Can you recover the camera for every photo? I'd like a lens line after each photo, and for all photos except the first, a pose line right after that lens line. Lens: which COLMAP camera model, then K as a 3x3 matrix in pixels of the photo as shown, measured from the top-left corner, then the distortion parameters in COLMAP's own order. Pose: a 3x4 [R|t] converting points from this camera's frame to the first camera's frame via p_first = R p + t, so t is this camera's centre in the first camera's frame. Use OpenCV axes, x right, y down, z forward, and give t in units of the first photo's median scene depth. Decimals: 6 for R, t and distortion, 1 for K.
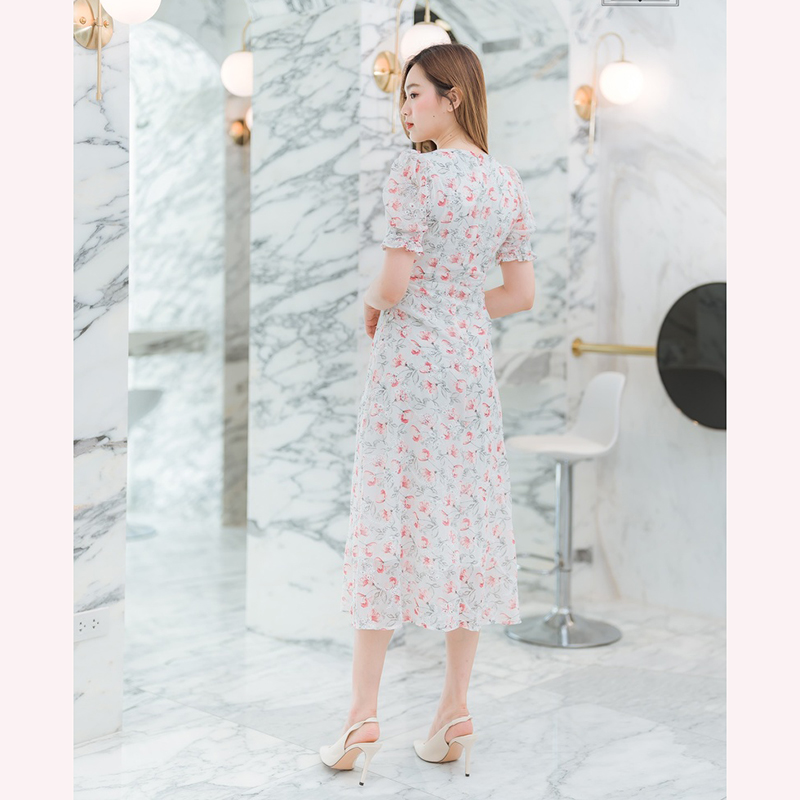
lens RADIAL K [[1385.1, 0, 403.4], [0, 1385.1, 300.1], [0, 0, 1]] dist [0.091104, 0.191364]
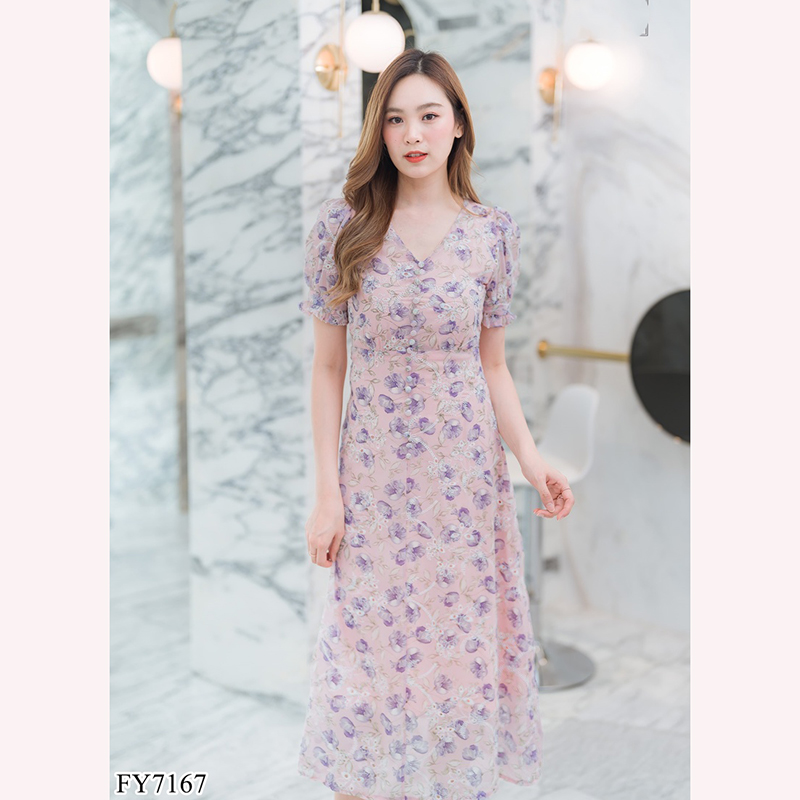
lens RADIAL K [[1245.4, 0, 399.2], [0, 1245.4, 311.4], [0, 0, 1]] dist [0.100755, 0.212063]
pose [[0.999482, -0.018733, 0.026156, 0.007411], [0.016719, 0.997029, 0.075196, -0.066571], [-0.027487, -0.074719, 0.996826, 0.189356]]
